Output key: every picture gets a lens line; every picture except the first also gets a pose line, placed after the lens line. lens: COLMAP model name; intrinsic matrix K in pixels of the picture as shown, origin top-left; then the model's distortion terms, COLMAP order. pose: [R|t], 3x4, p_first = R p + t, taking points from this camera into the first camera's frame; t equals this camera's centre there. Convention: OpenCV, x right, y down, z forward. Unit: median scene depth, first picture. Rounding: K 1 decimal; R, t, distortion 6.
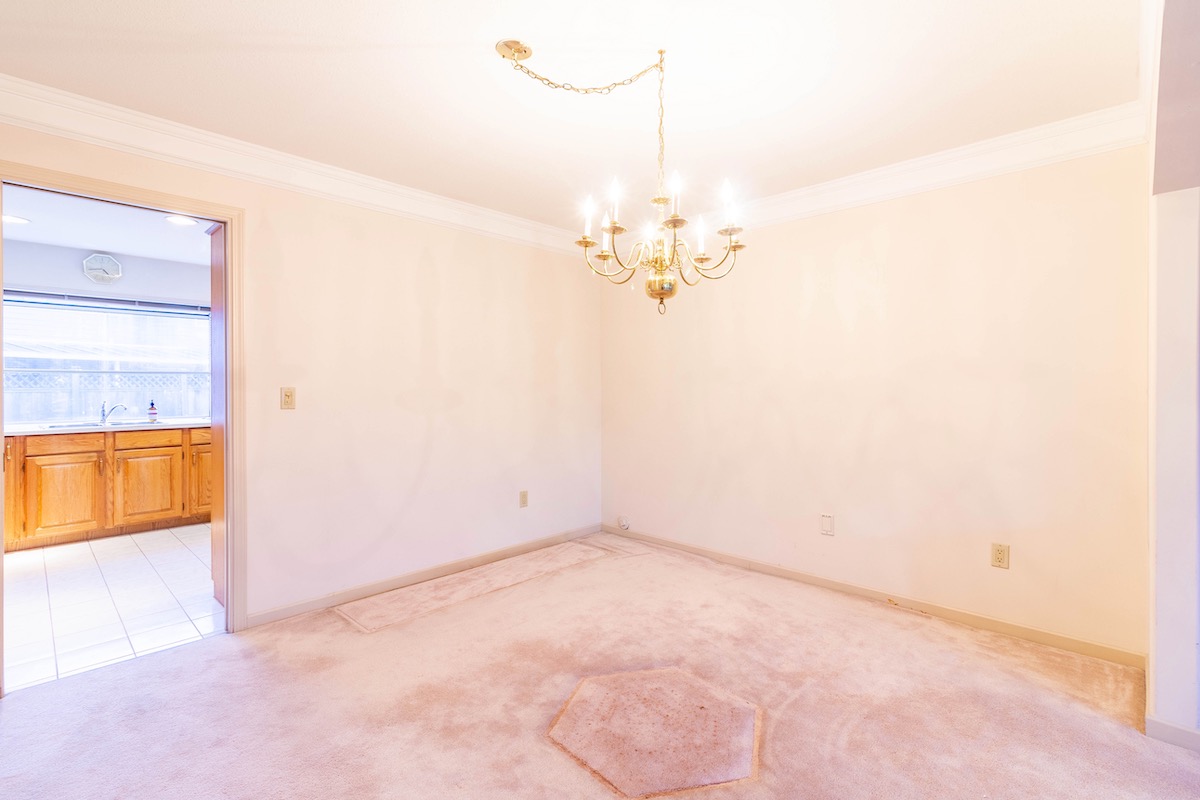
lens RADIAL K [[557.0, 0, 601.2], [0, 557.0, 387.1], [0, 0, 1]] dist [0.001581, 0.000263]
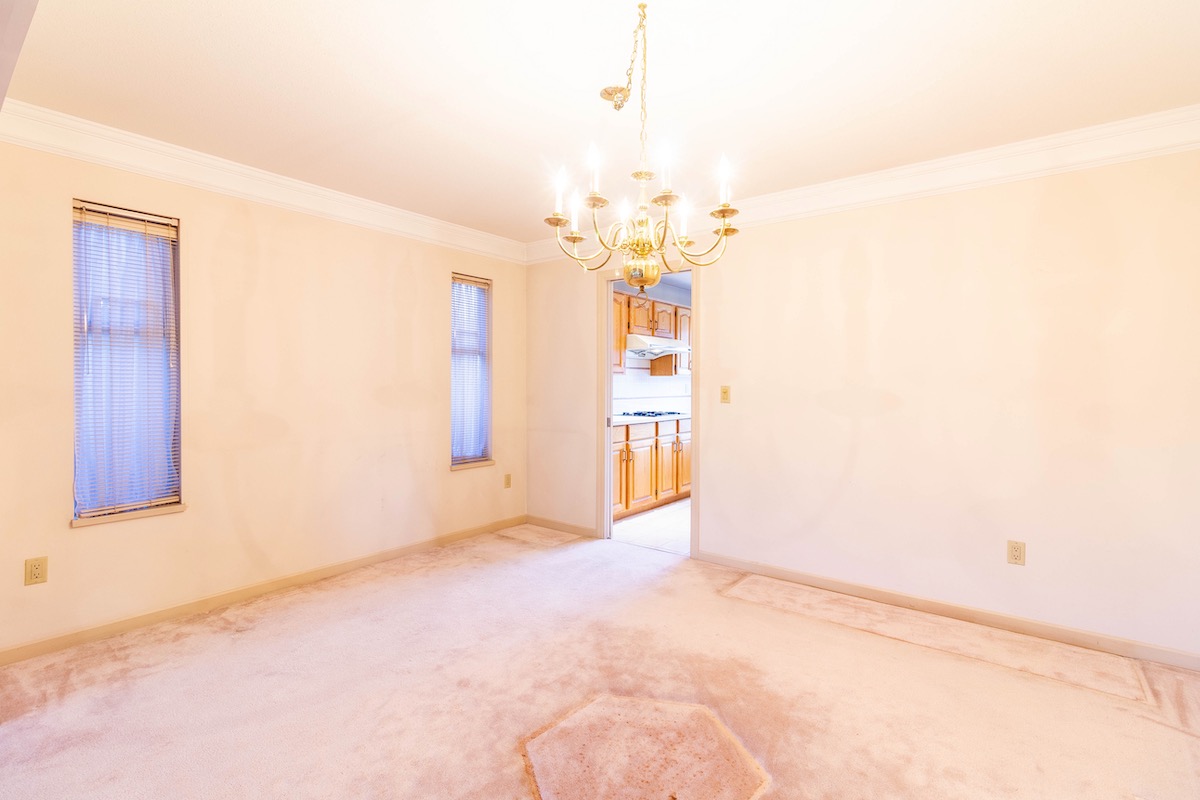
lens RADIAL K [[557.0, 0, 601.2], [0, 557.0, 387.1], [0, 0, 1]] dist [0.001581, 0.000263]
pose [[0.106129, 0.009812, -0.994304, 0.473438], [-0.009550, 0.999915, 0.008848, -0.003420], [0.994307, 0.008557, 0.106213, 0.407073]]
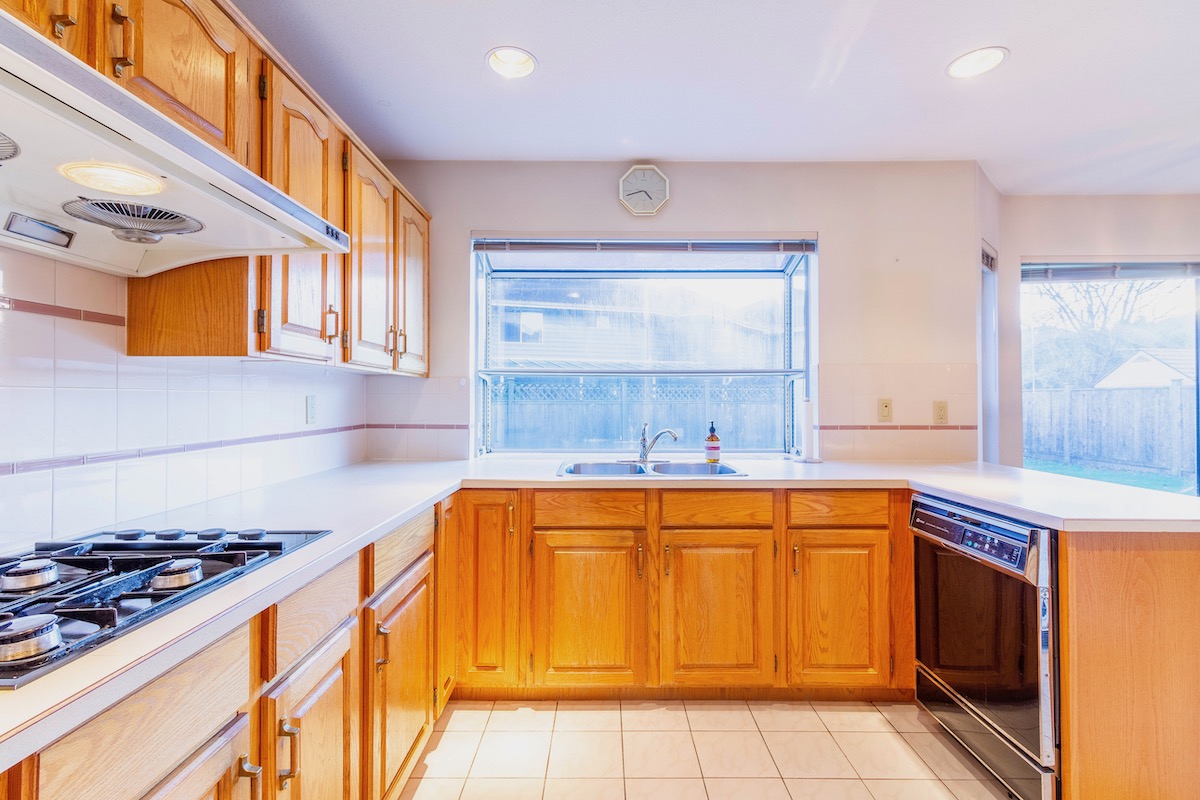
lens RADIAL K [[557.0, 0, 601.2], [0, 557.0, 387.1], [0, 0, 1]] dist [0.001581, 0.000263]
pose [[0.692282, -0.011927, -0.721528, -0.605796], [-0.005854, 0.999738, -0.022142, 0.002405], [0.721603, 0.019552, 0.692031, 0.679319]]
